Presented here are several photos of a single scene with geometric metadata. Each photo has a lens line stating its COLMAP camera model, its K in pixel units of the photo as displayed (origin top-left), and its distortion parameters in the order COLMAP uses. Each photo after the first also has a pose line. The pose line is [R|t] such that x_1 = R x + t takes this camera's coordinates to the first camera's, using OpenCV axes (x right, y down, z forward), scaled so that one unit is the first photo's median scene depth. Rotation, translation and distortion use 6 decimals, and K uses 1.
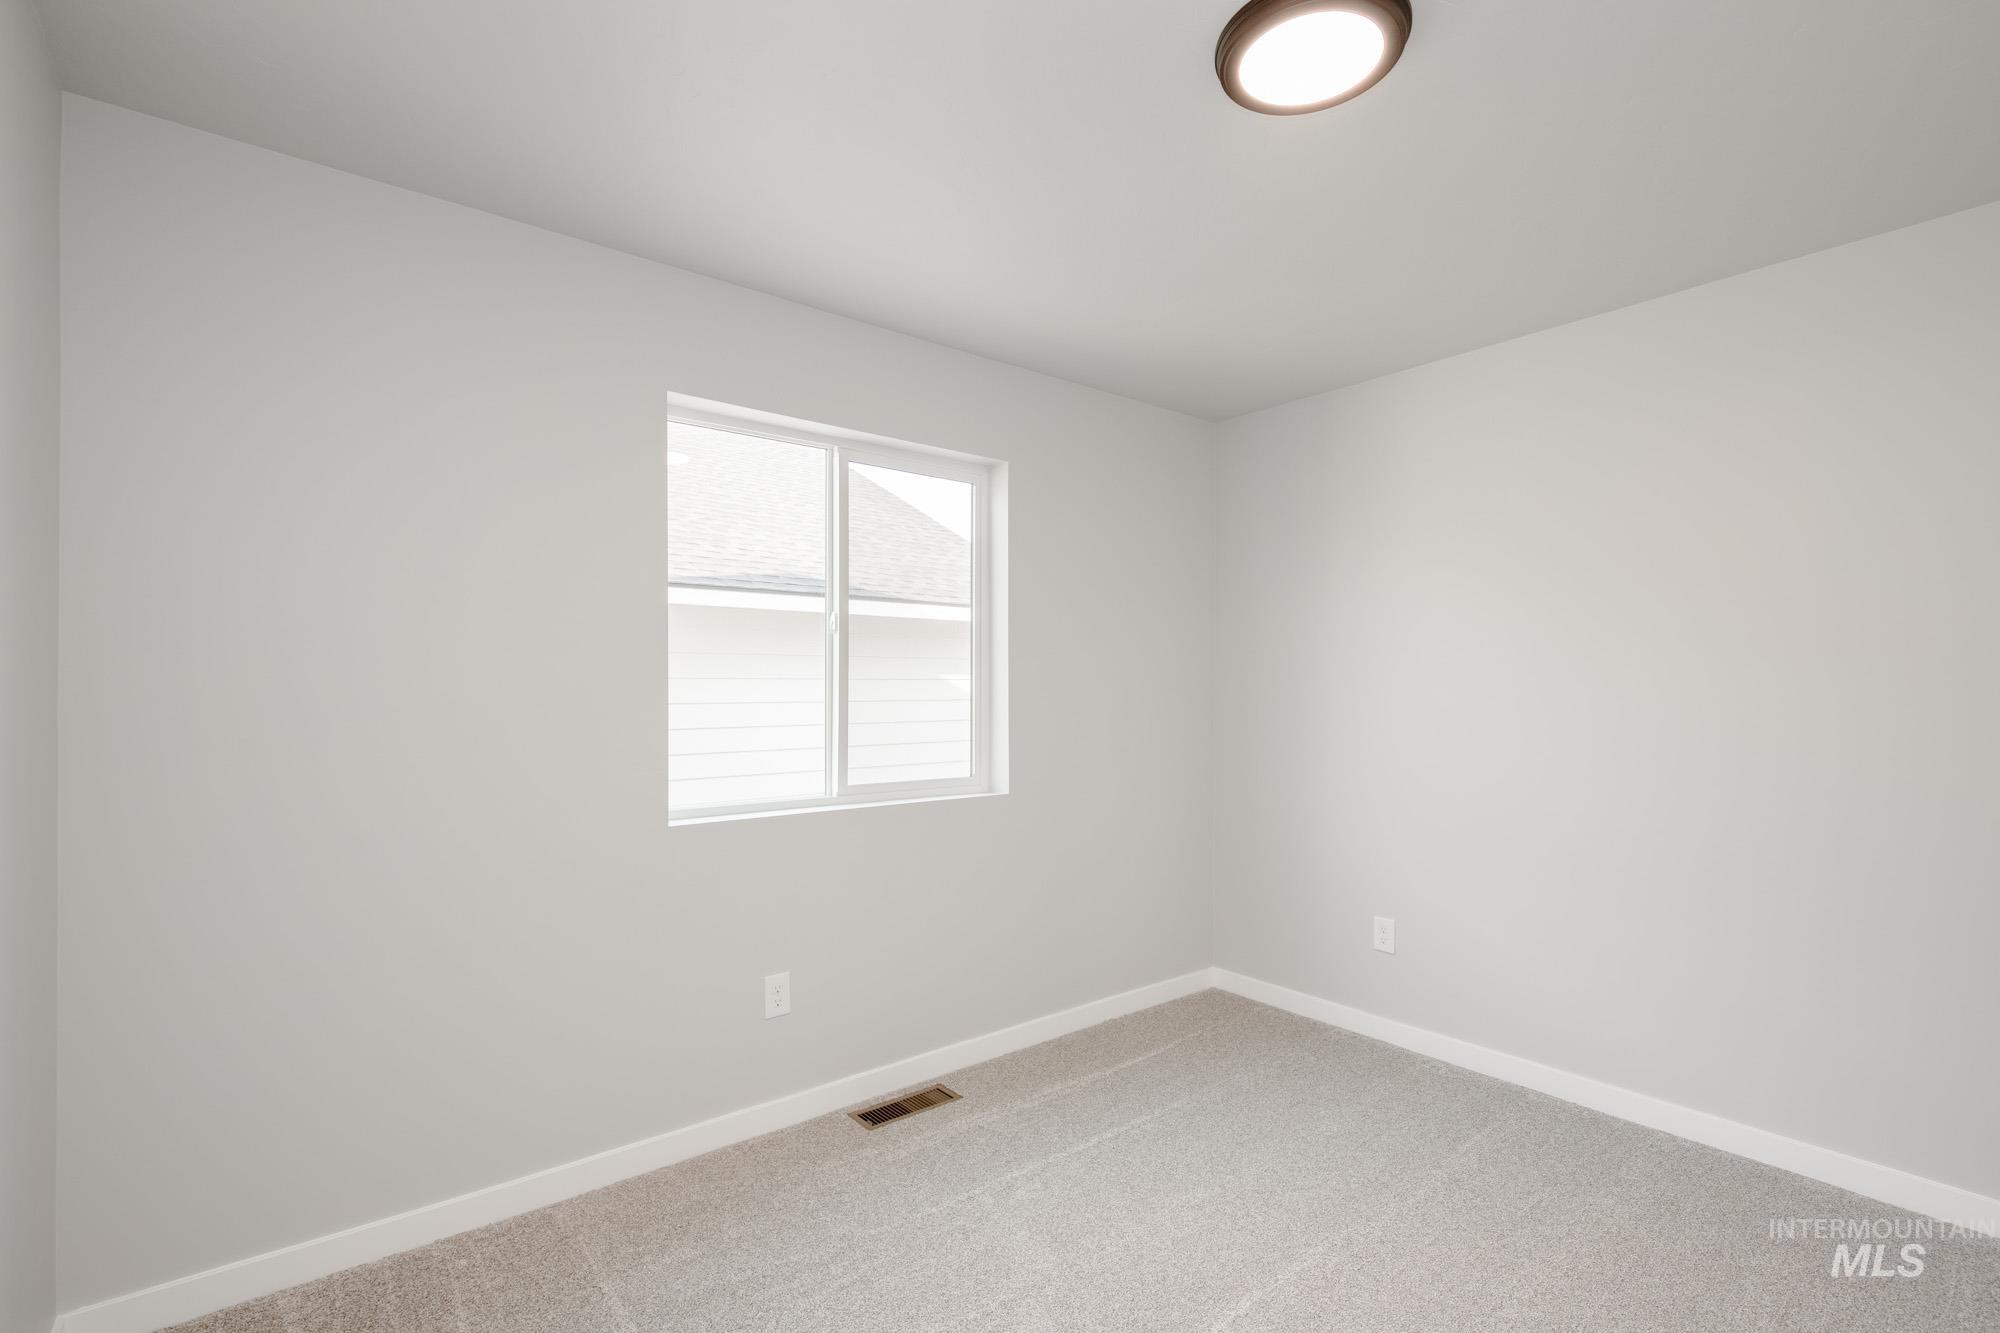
lens RADIAL K [[907.6, 0, 1000.1], [0, 907.6, 670.2], [0, 0, 1]] dist [-0.003608, -0.000482]
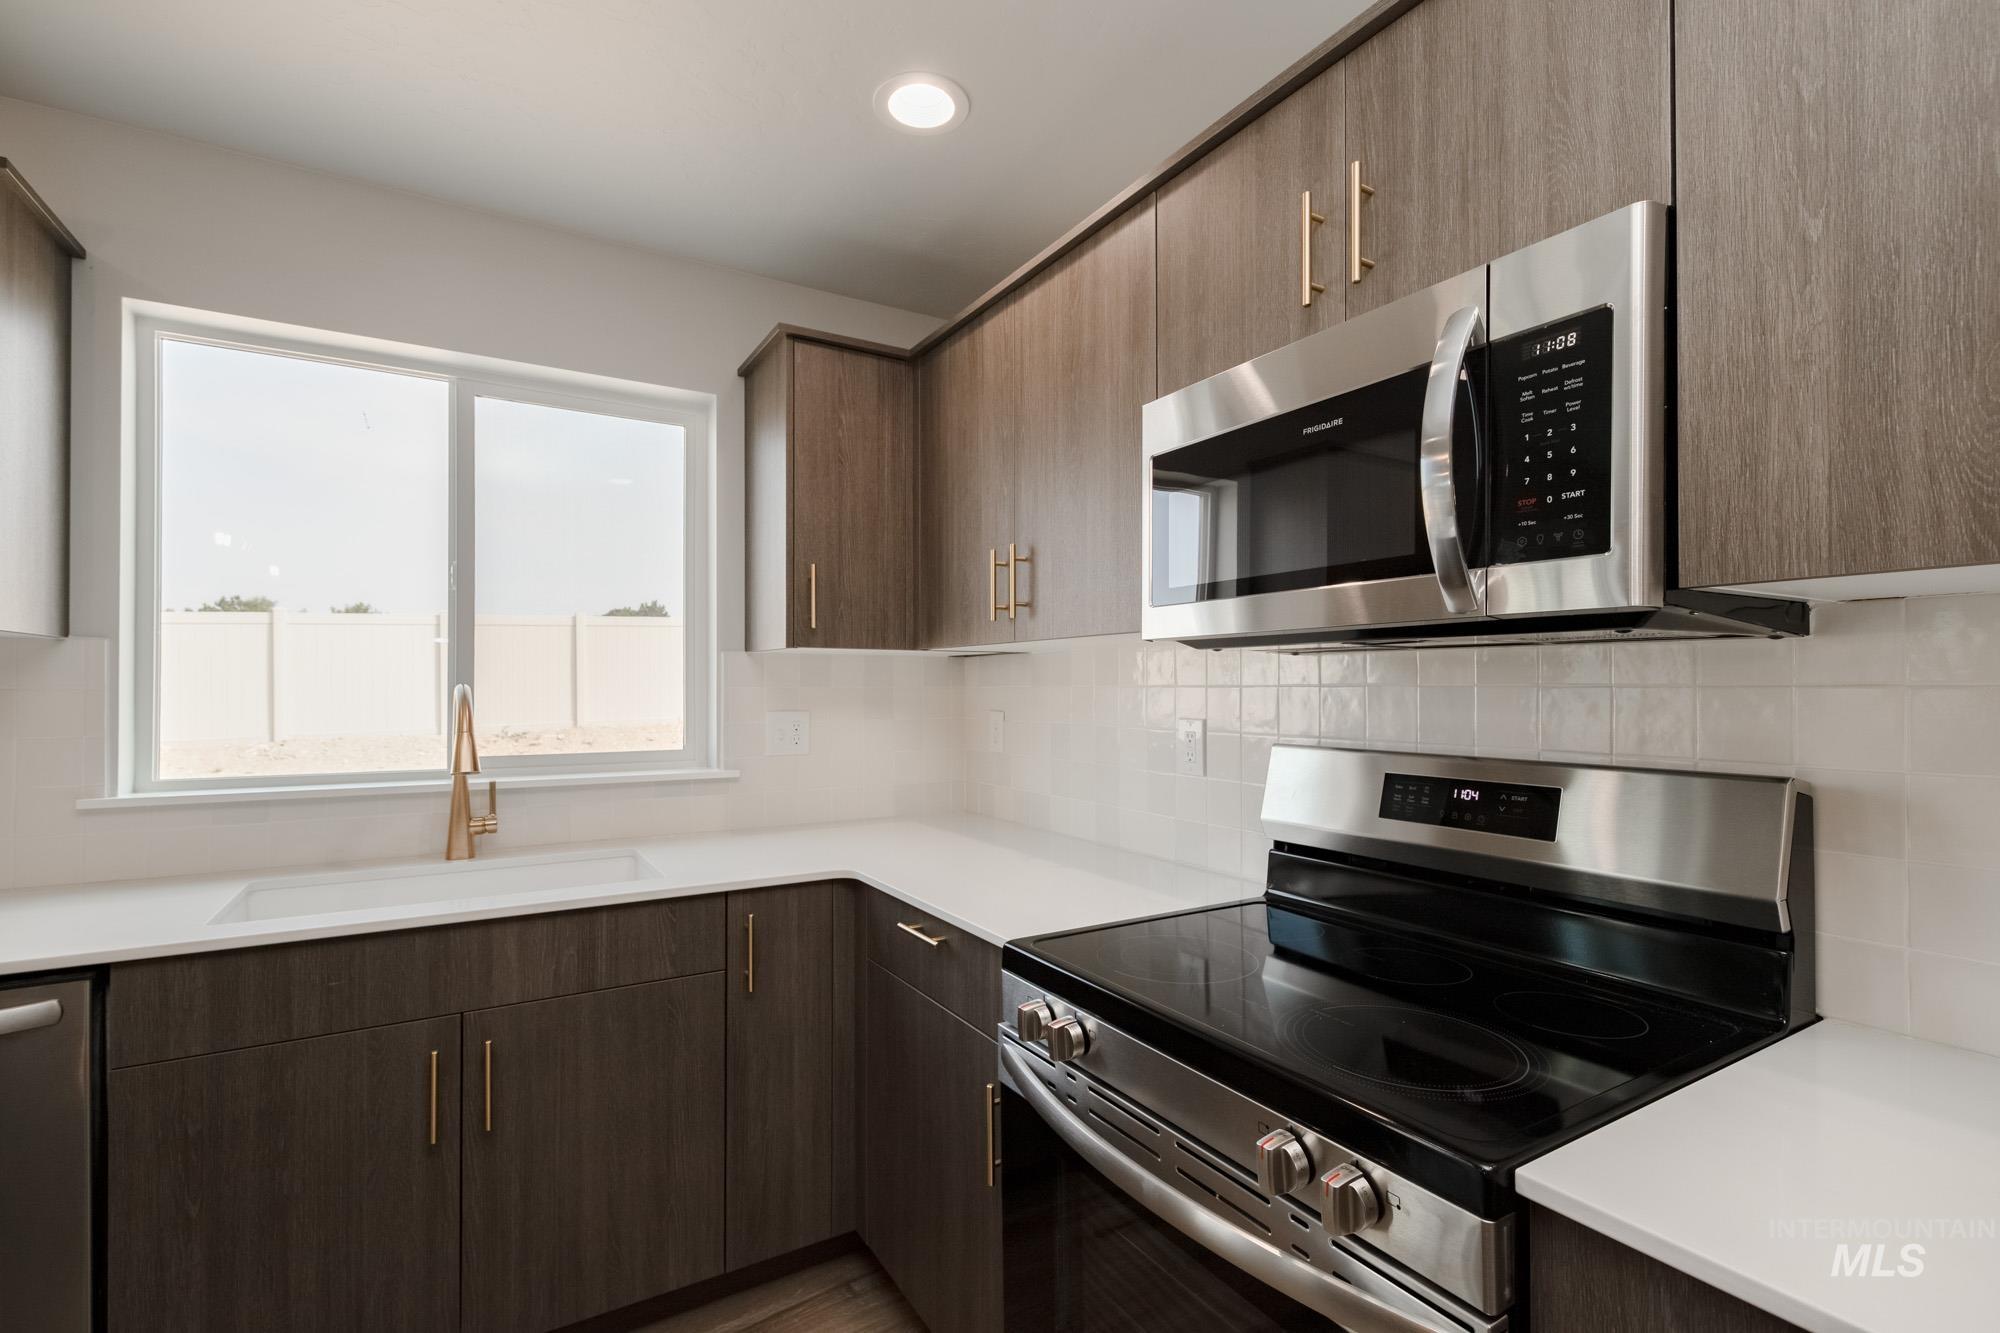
lens RADIAL K [[902.7, 0, 993.2], [0, 902.7, 680.0], [0, 0, 1]] dist [0.016250, -0.006347]
pose [[0.989181, -0.001126, -0.146698, 0.464287], [0.001933, 0.999984, 0.005357, 0.047035], [0.146689, -0.005582, 0.989167, 0.195593]]
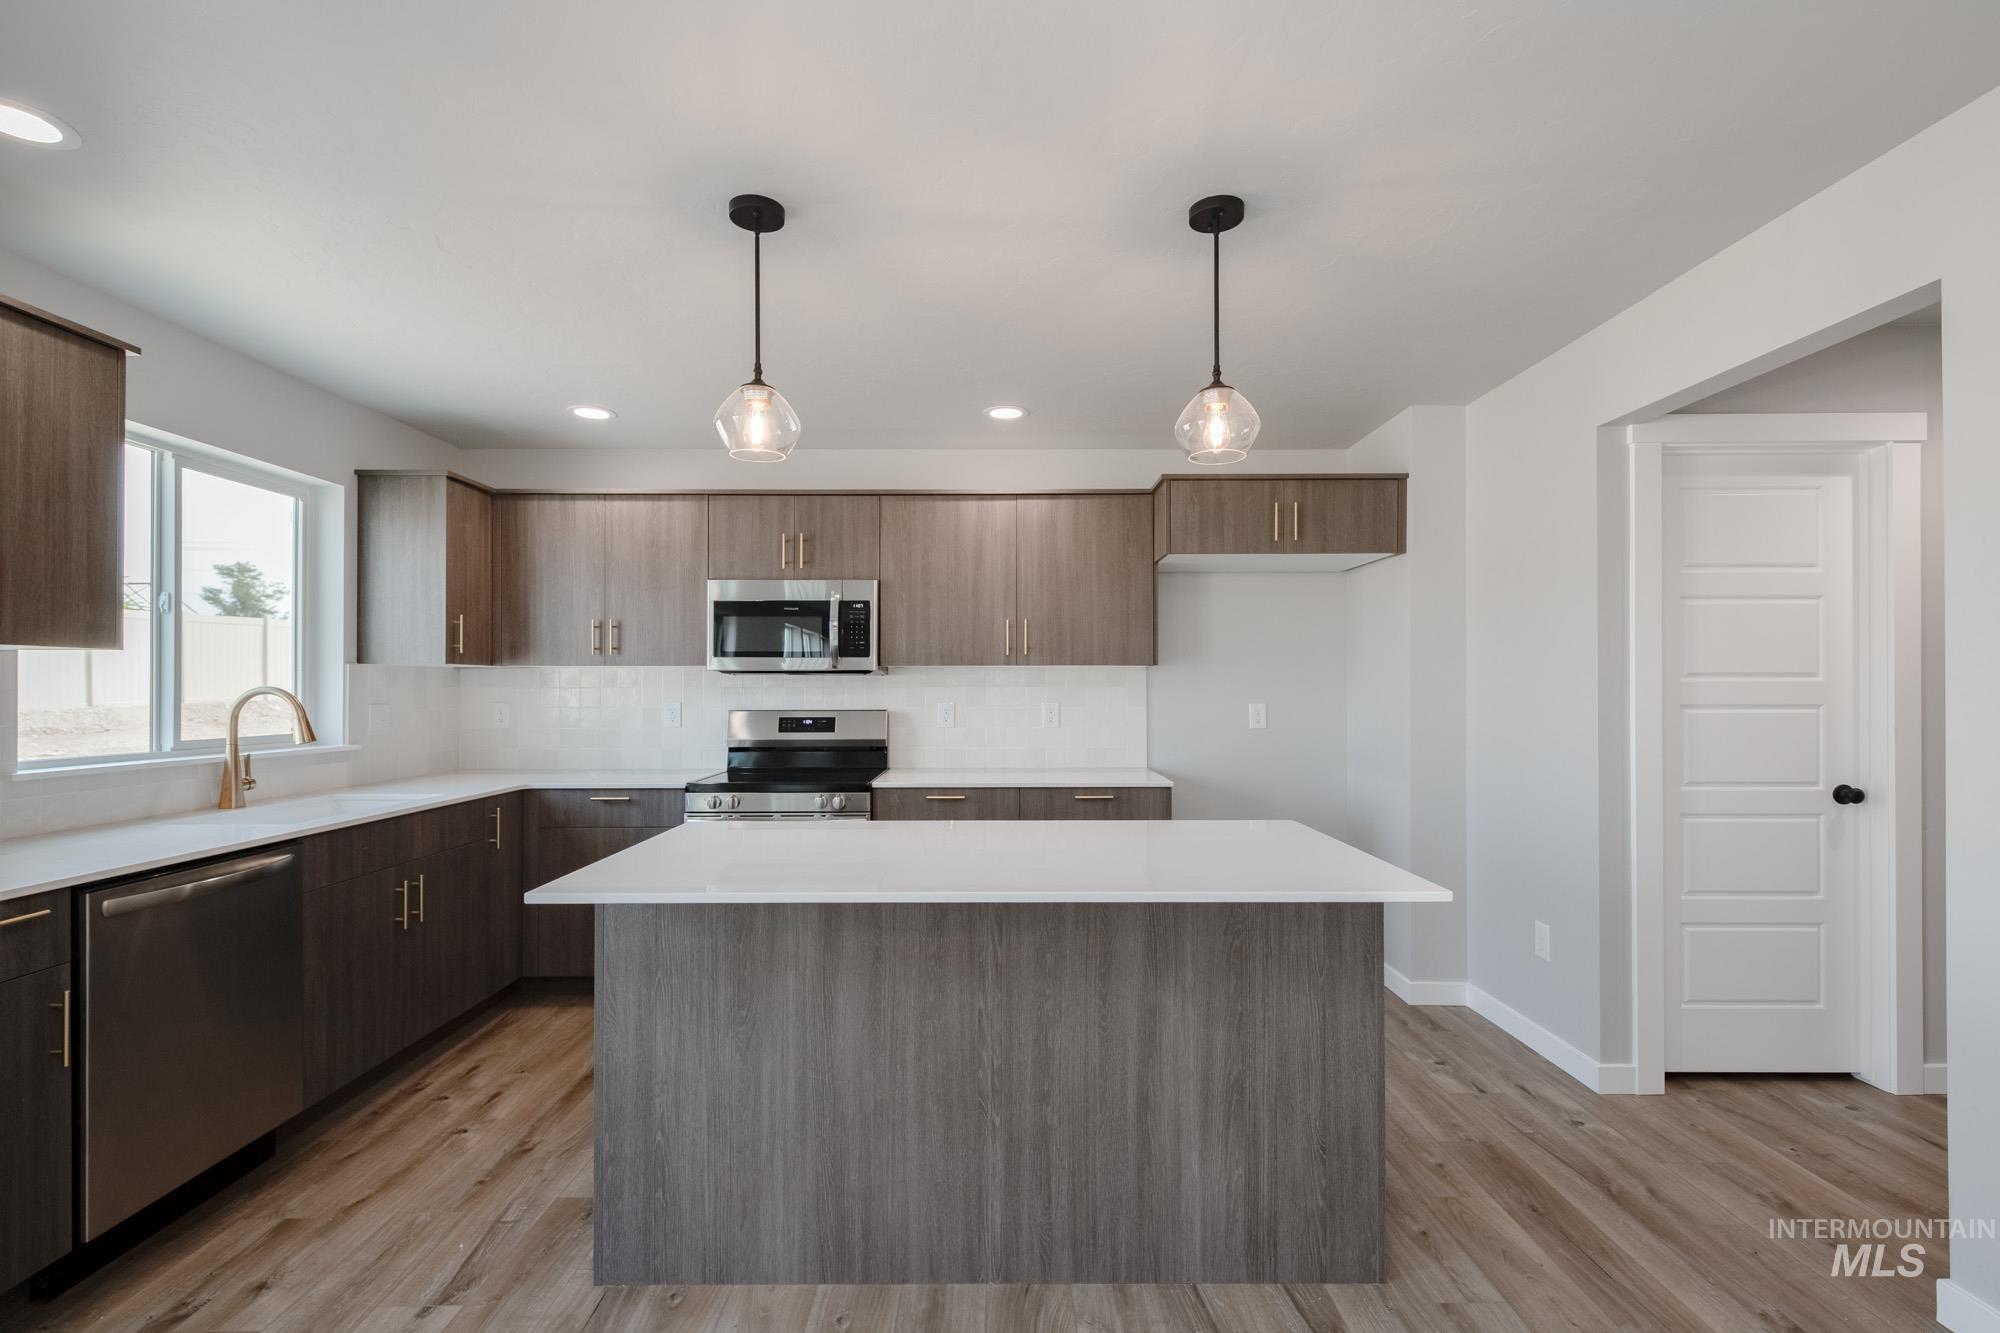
lens RADIAL K [[902.7, 0, 992.5], [0, 902.7, 681.6], [0, 0, 1]] dist [0.016250, -0.006347]
pose [[0.637126, 0.004101, 0.770749, -0.405106], [-0.010233, 0.999943, 0.003138, 0.035041], [-0.770692, -0.009886, 0.637132, -0.562957]]
